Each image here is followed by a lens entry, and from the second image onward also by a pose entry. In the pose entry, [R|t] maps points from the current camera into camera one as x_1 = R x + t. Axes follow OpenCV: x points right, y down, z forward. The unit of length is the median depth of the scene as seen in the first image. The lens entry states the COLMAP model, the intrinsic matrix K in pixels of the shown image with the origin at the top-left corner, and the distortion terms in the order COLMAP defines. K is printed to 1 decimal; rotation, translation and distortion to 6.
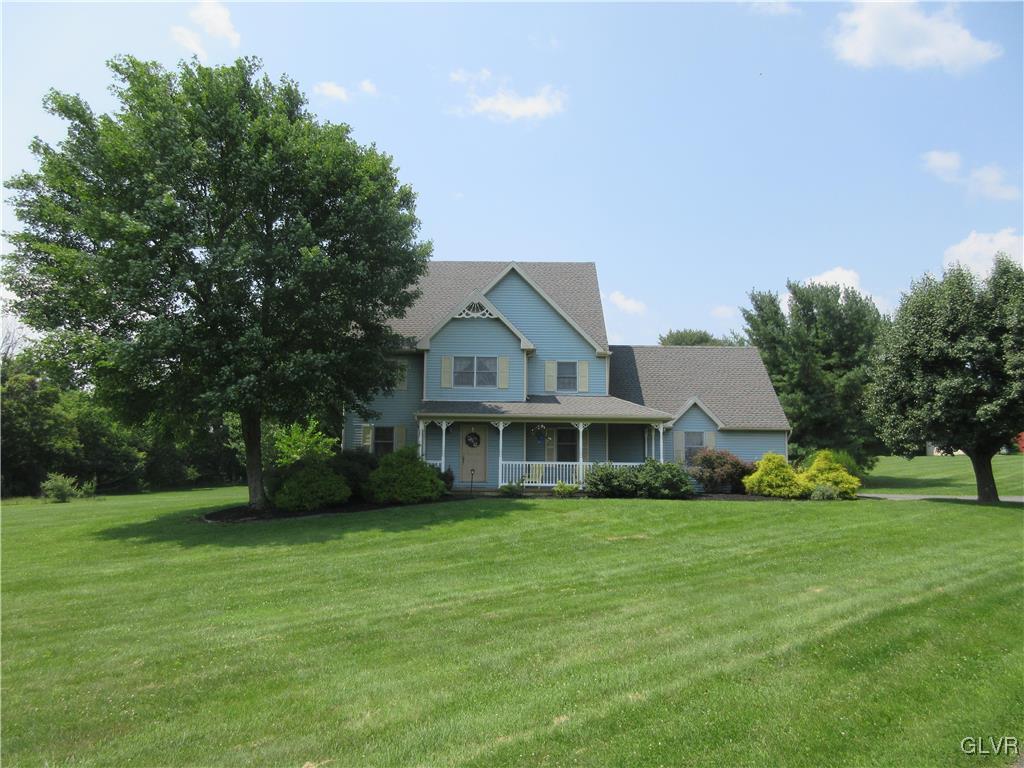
lens RADIAL K [[752.3, 0, 512.0], [0, 752.3, 384.0], [0, 0, 1]] dist [0.004619, 0.003496]
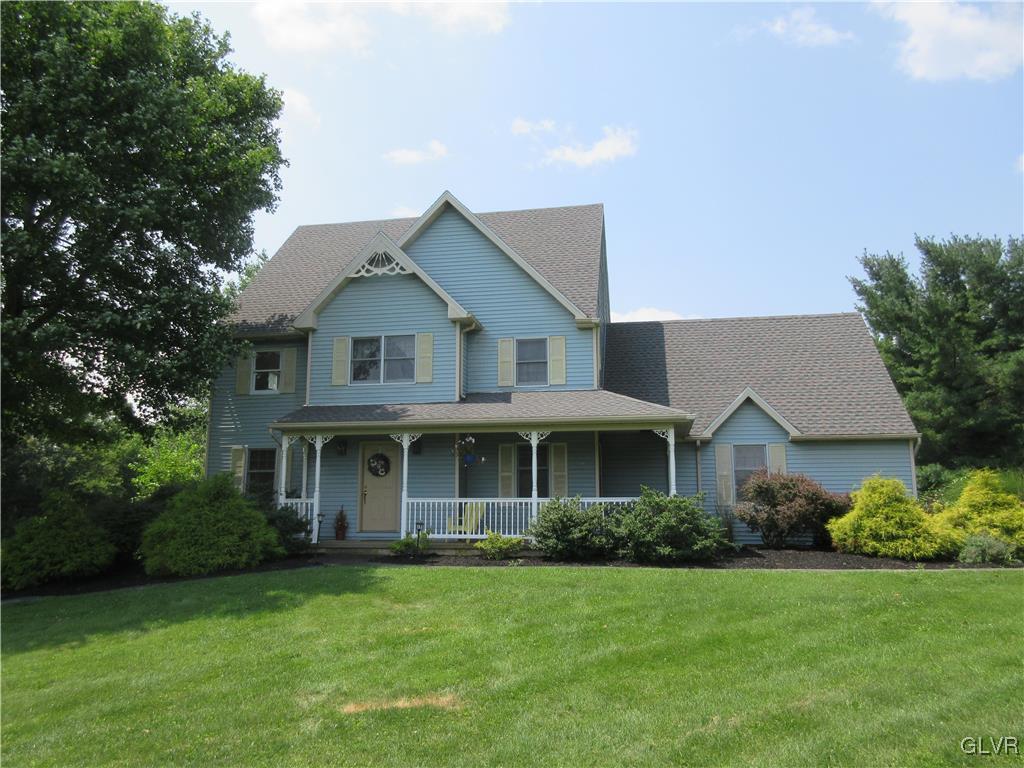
lens RADIAL K [[752.3, 0, 512.0], [0, 752.3, 384.0], [0, 0, 1]] dist [0.004619, 0.003496]
pose [[0.984649, -0.040052, -0.169887, 0.170075], [0.032263, 0.998309, -0.048365, 0.040296], [0.171537, 0.042141, 0.984276, 0.389430]]
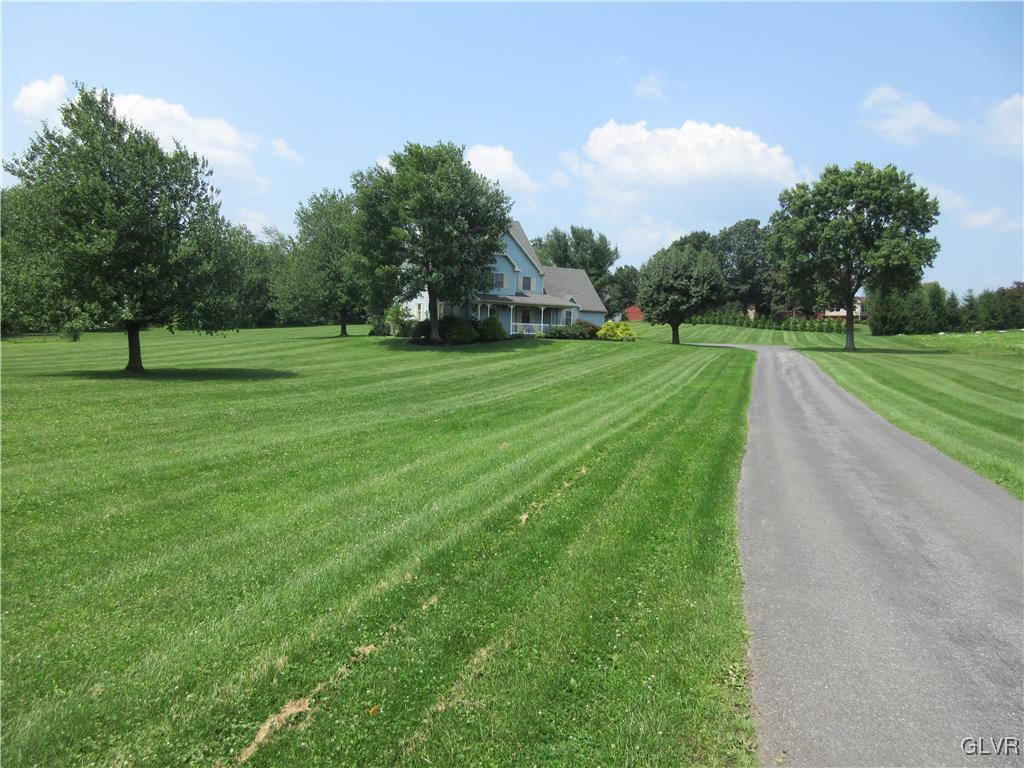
lens RADIAL K [[752.3, 0, 512.0], [0, 752.3, 384.0], [0, 0, 1]] dist [0.004619, 0.003496]
pose [[0.877114, -0.015031, 0.480048, -1.041540], [-0.077377, 0.982031, 0.172128, -0.099448], [-0.474009, -0.188120, 0.860190, -0.919730]]
